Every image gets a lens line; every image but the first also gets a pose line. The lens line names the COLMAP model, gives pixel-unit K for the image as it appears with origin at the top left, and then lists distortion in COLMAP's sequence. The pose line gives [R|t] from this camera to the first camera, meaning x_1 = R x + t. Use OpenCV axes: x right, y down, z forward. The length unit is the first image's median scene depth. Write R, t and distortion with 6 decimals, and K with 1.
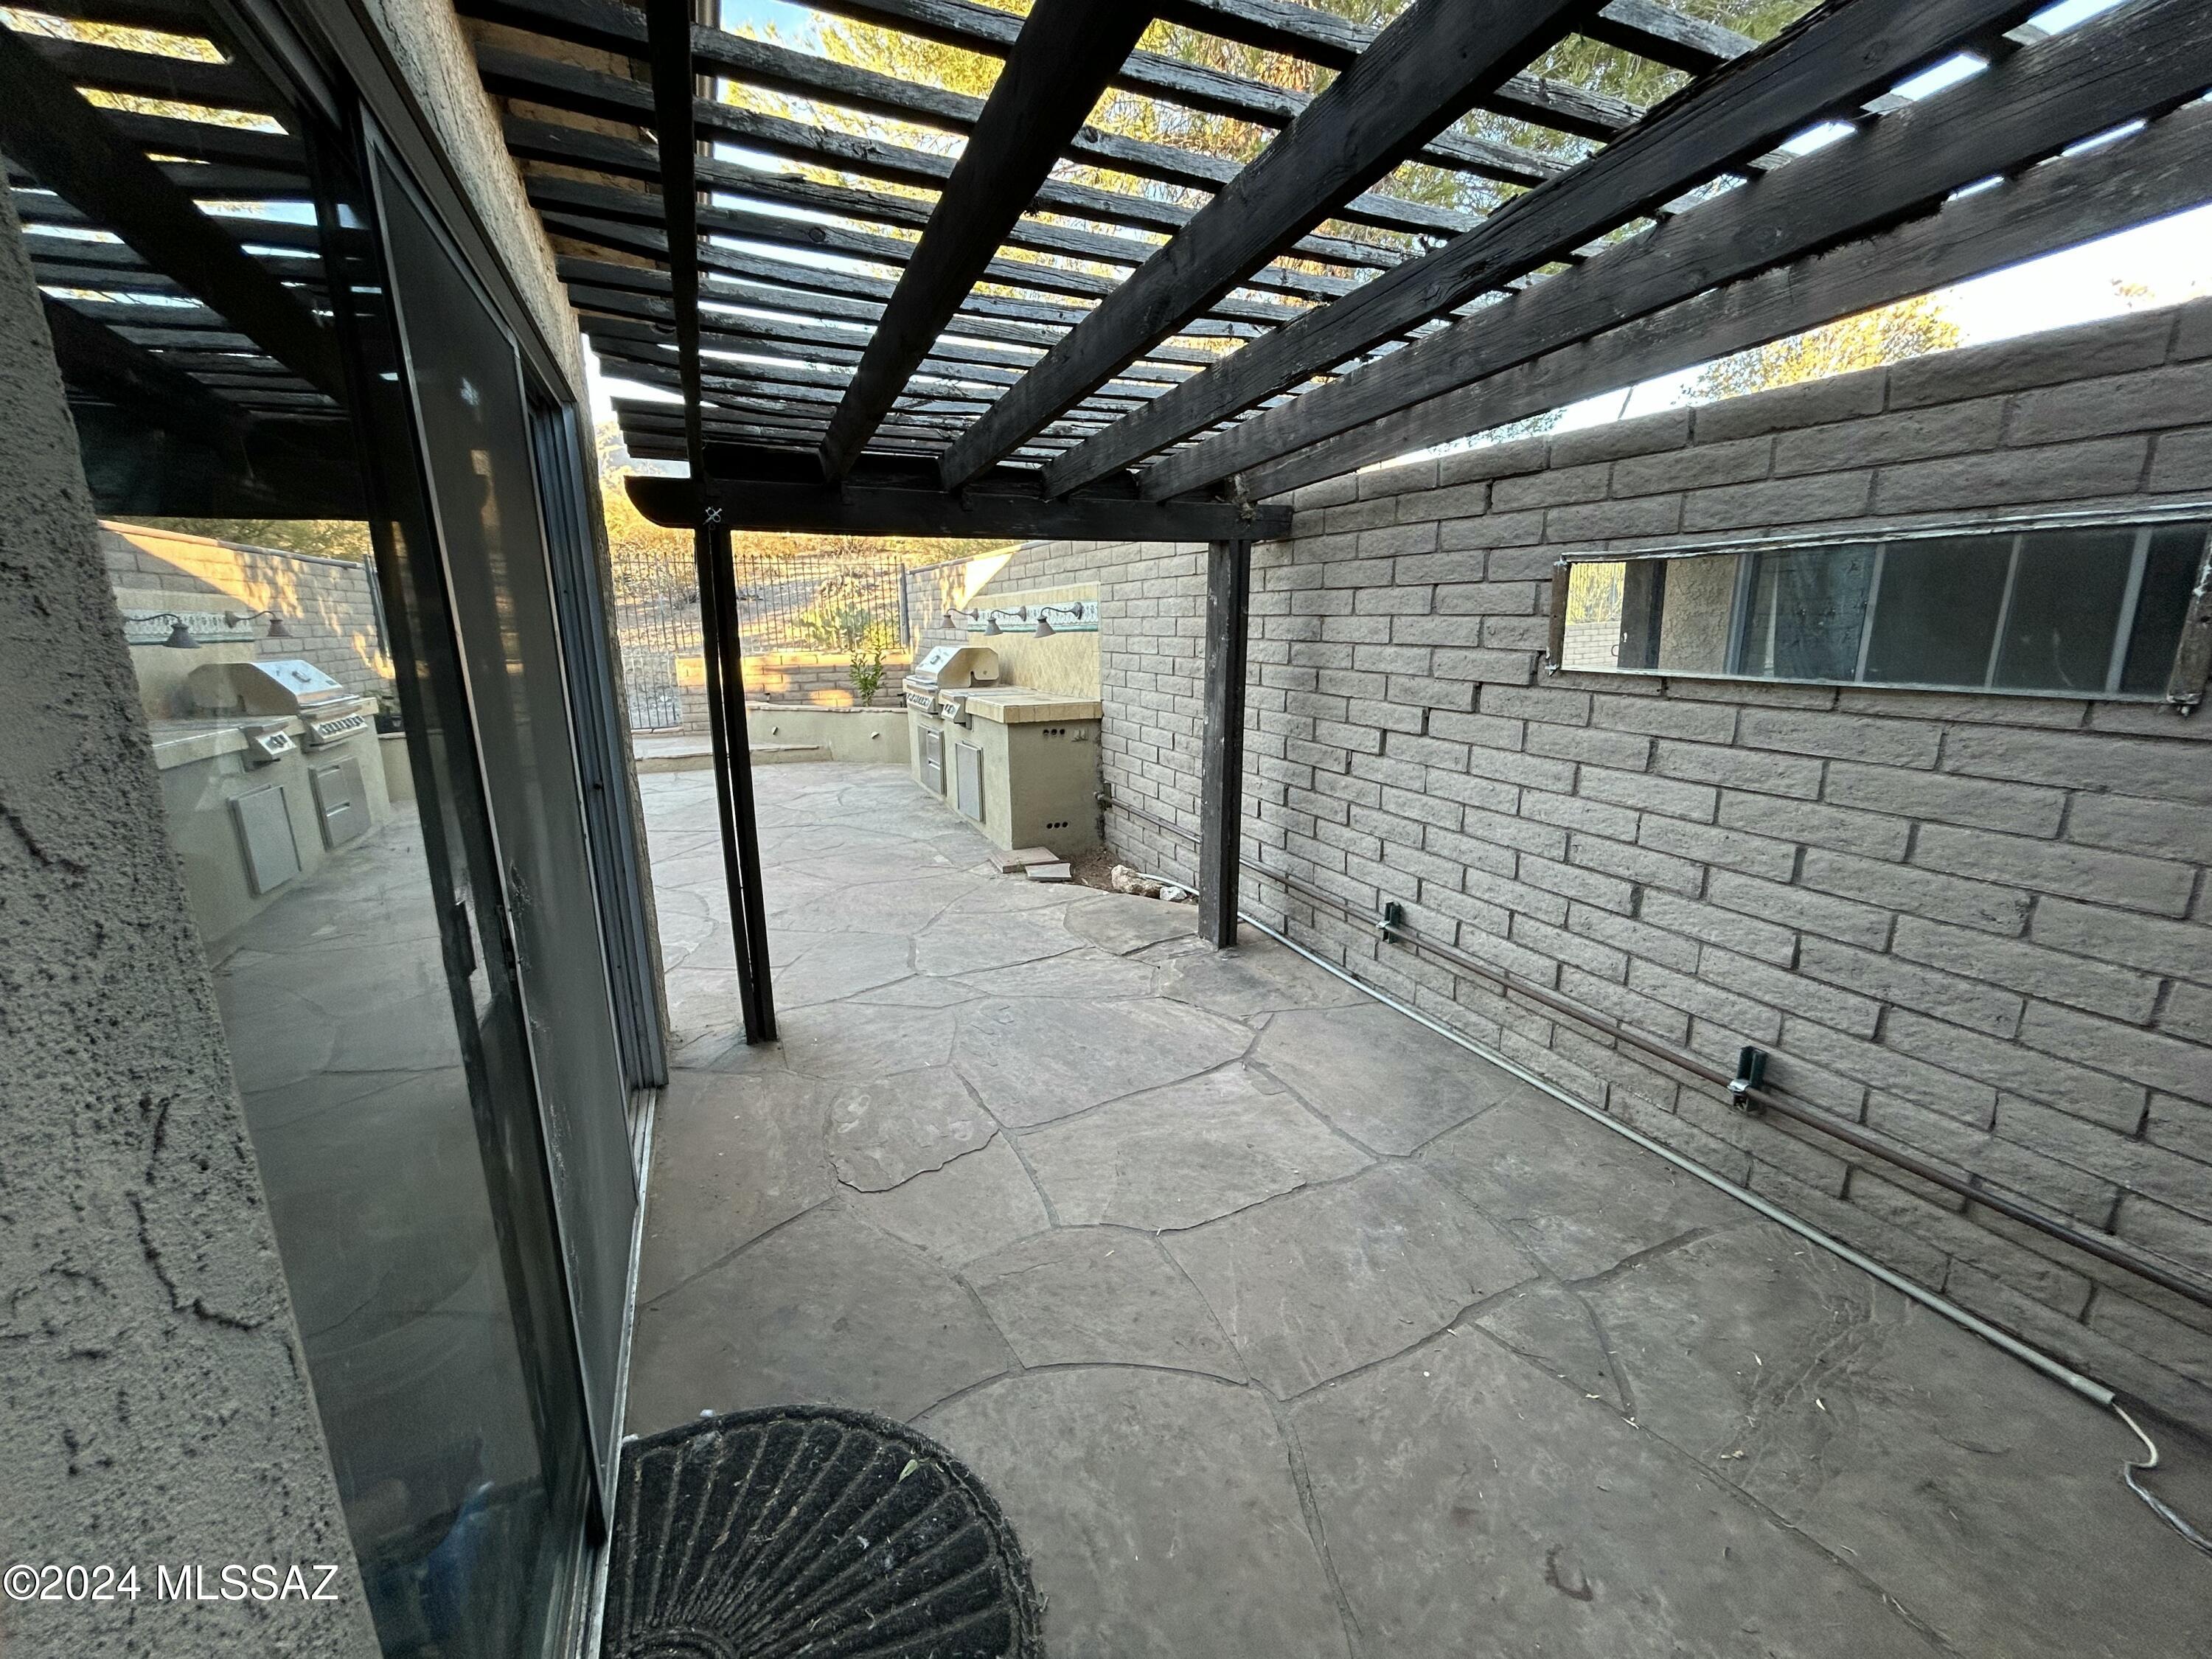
lens RADIAL K [[897.5, 0, 1116.7], [0, 897.5, 824.5], [0, 0, 1]] dist [-0.001004, 0.001164]
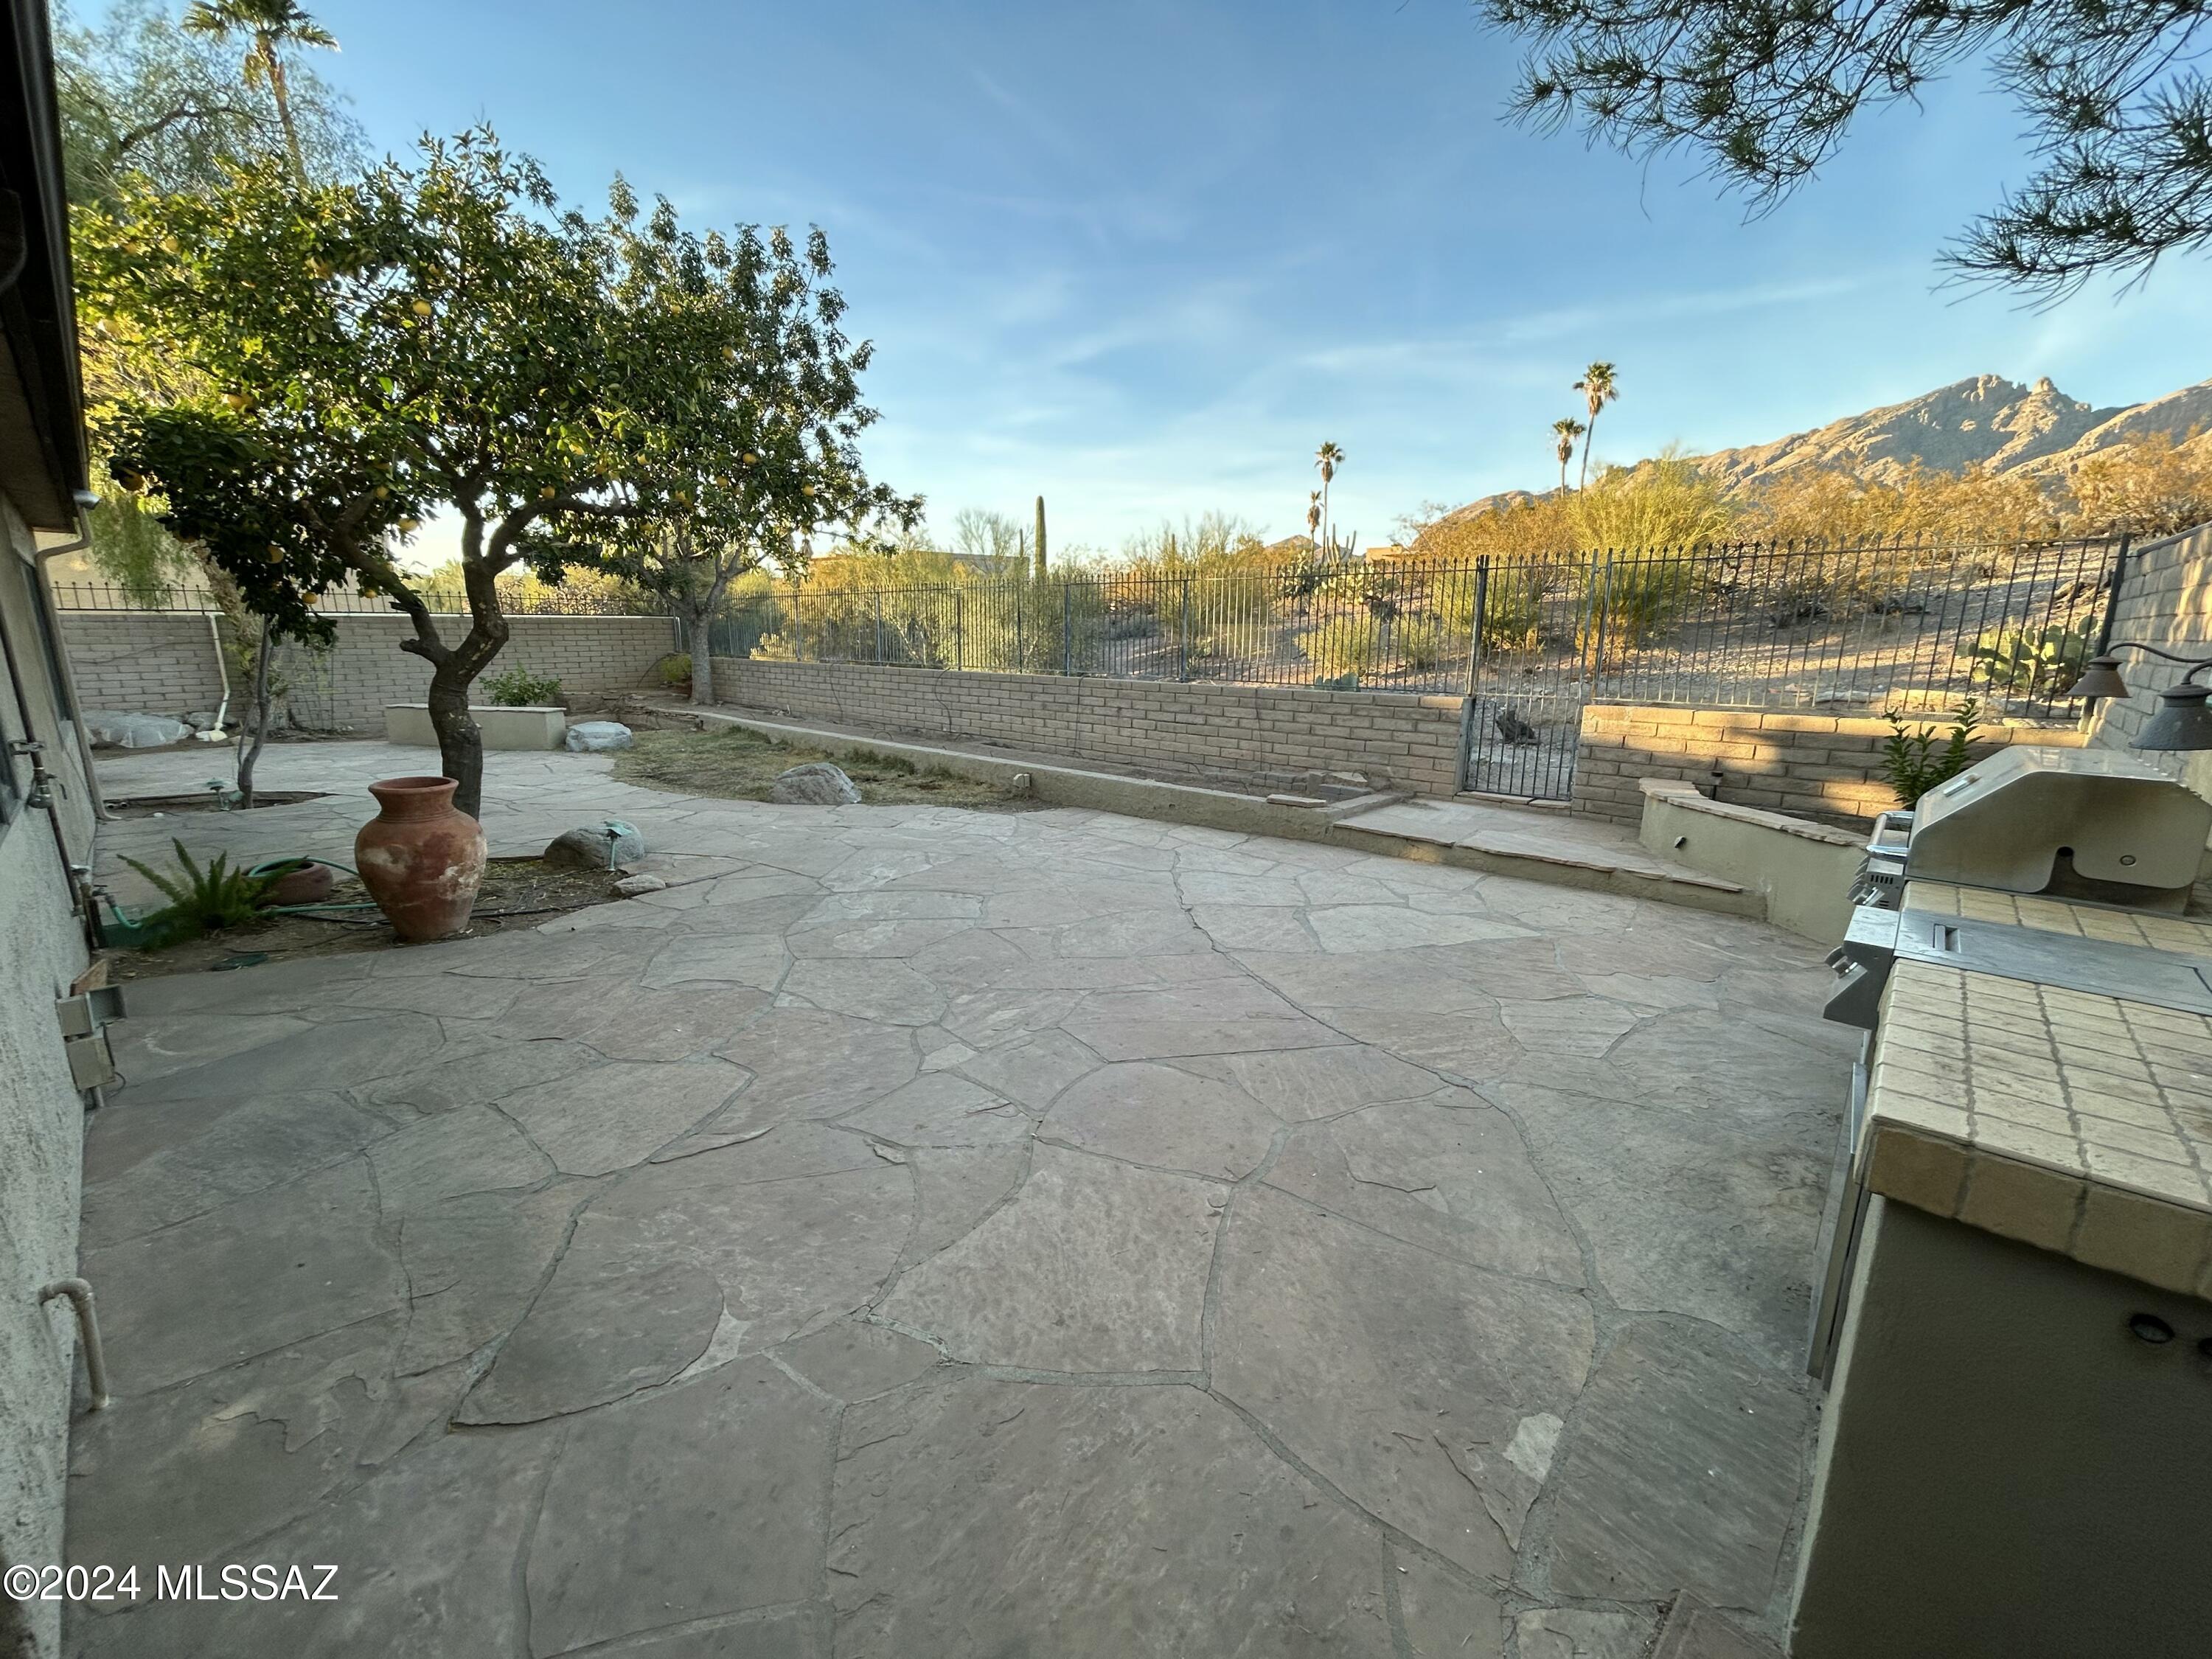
lens RADIAL K [[897.5, 0, 1106.0], [0, 897.5, 832.6], [0, 0, 1]] dist [-0.001004, 0.001164]
pose [[0.394939, 0.208952, -0.894630, -0.011316], [-0.214676, 0.967823, 0.131277, -0.099545], [0.893273, 0.140209, 0.427088, 0.392598]]
